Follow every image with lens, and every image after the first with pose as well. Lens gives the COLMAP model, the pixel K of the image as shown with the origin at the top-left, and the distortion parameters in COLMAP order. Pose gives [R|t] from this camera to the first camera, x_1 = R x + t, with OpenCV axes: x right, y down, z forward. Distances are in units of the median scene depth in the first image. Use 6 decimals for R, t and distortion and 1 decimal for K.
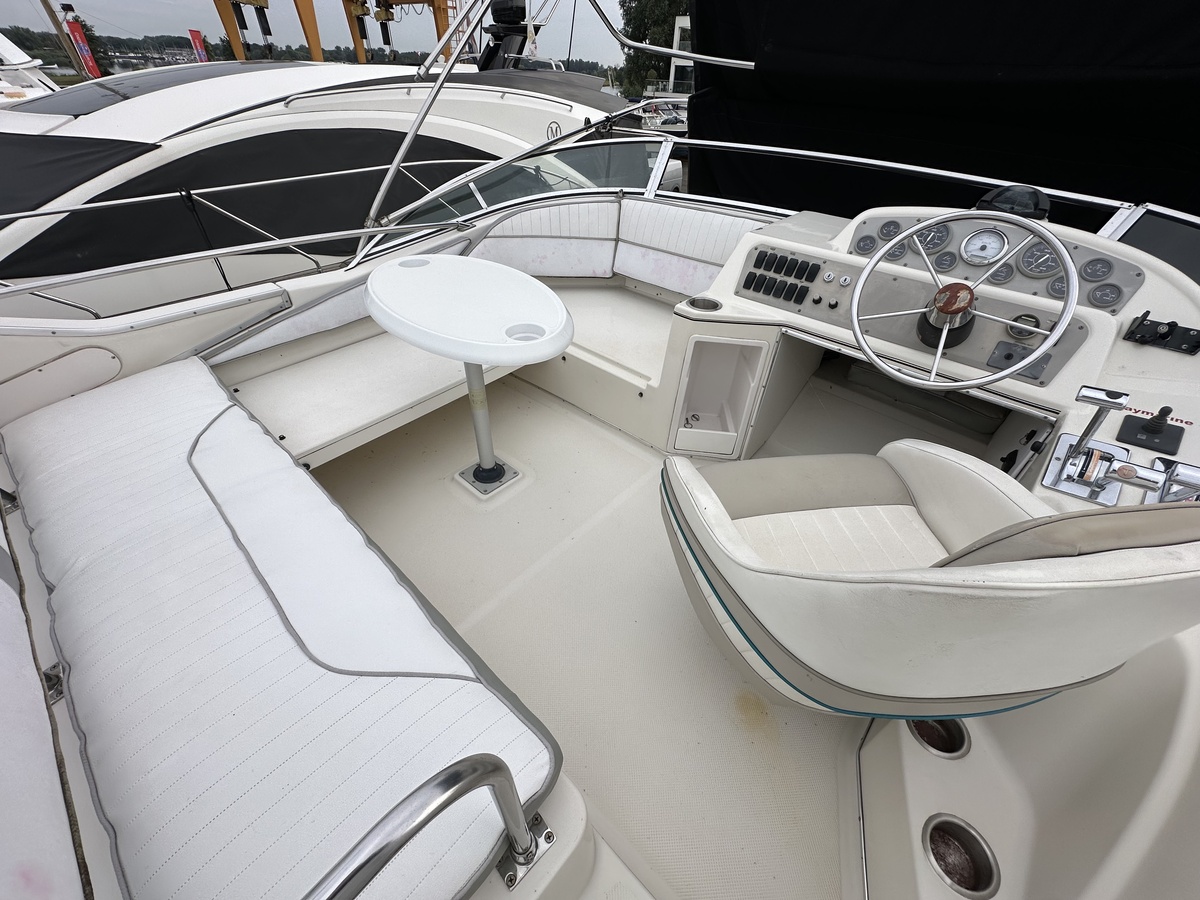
lens RADIAL K [[477.6, 0, 597.0], [0, 477.6, 447.9], [0, 0, 1]] dist [-0.006936, 0.000963]
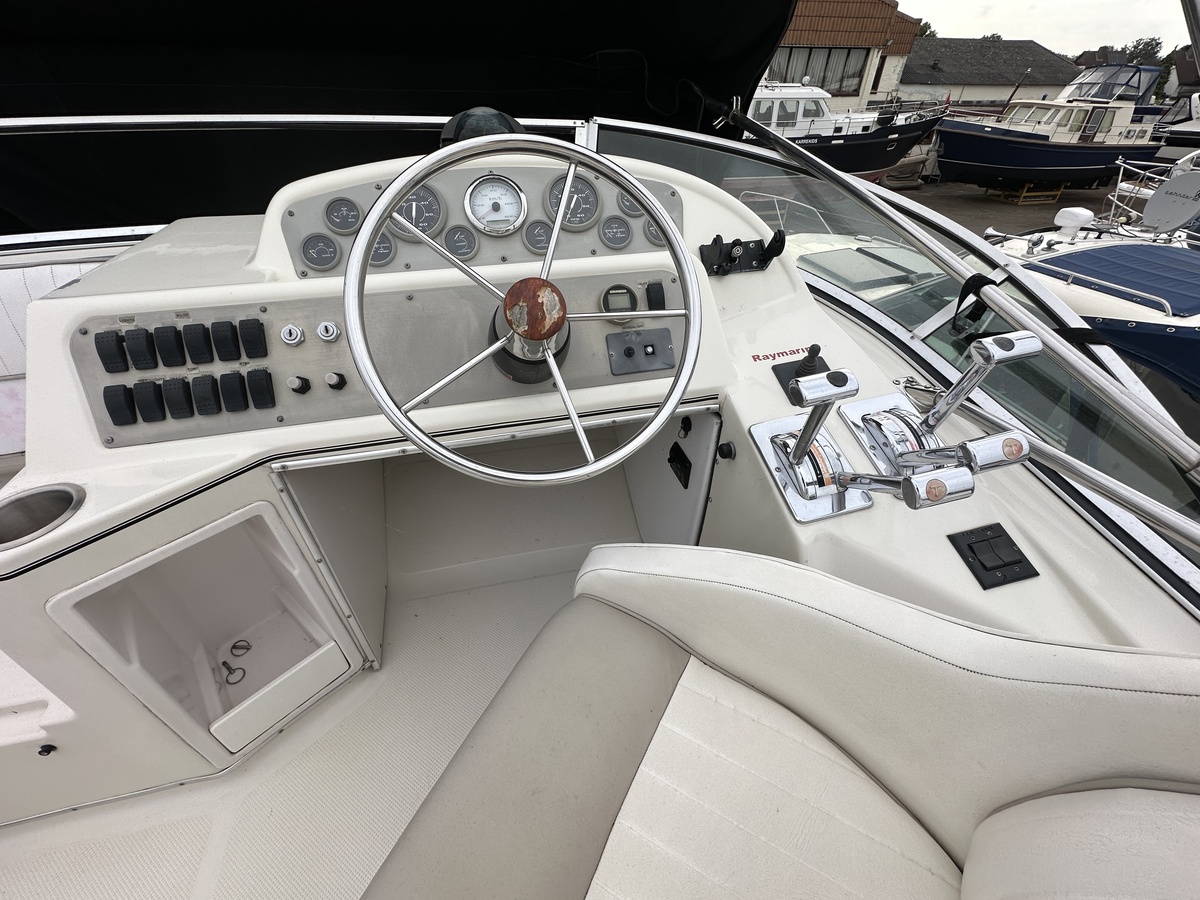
lens RADIAL K [[477.6, 0, 600.0], [0, 477.6, 444.8], [0, 0, 1]] dist [-0.006936, 0.000963]
pose [[0.560338, -0.531231, 0.635465, 0.294690], [0.526168, 0.820830, 0.222228, -0.209548], [-0.639663, 0.209839, 0.739459, 0.465587]]
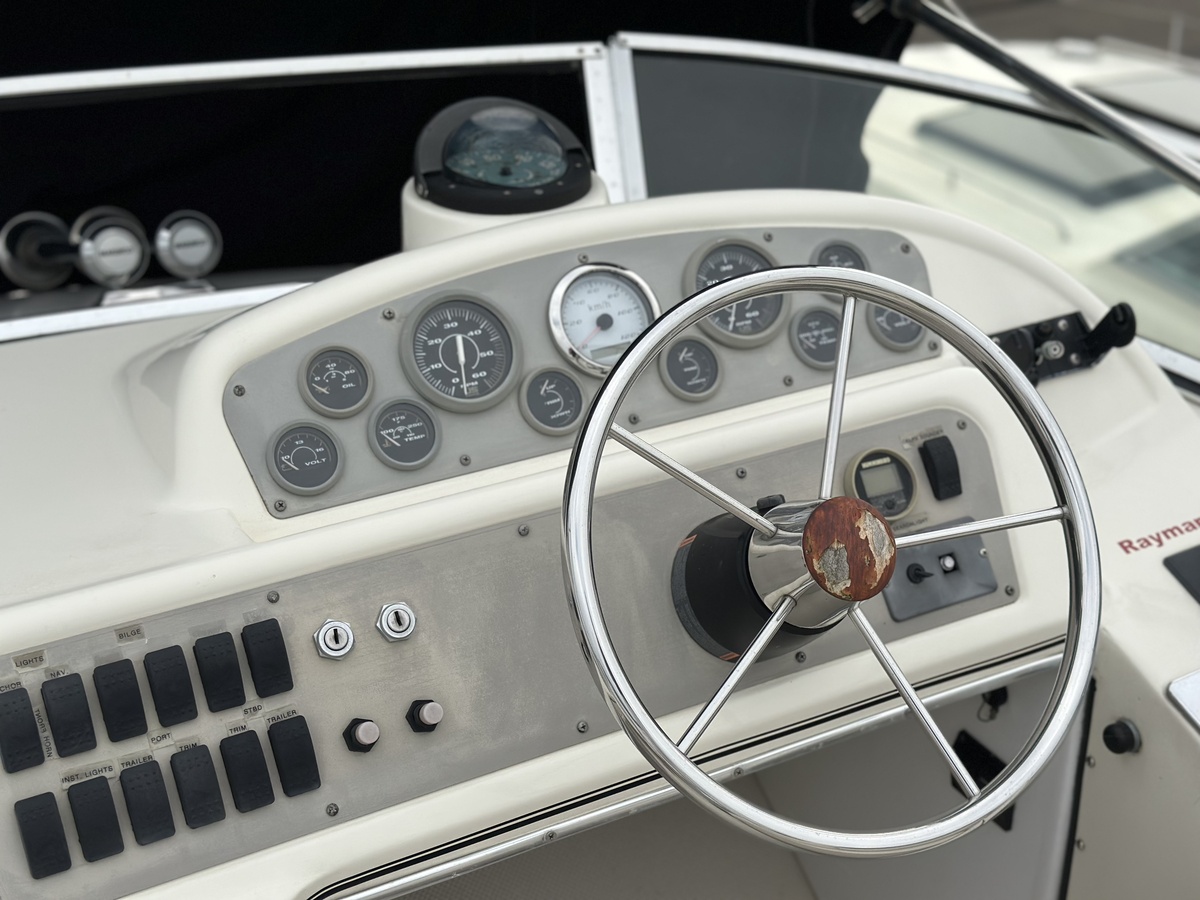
lens RADIAL K [[1687.2, 0, 593.0], [0, 1687.2, 448.2], [0, 0, 1]] dist [0.117542, 0.000000]
pose [[0.349559, -0.471828, 0.809436, -0.128358], [0.595701, 0.778753, 0.196686, -0.525116], [-0.723152, 0.413428, 0.553288, 0.375606]]
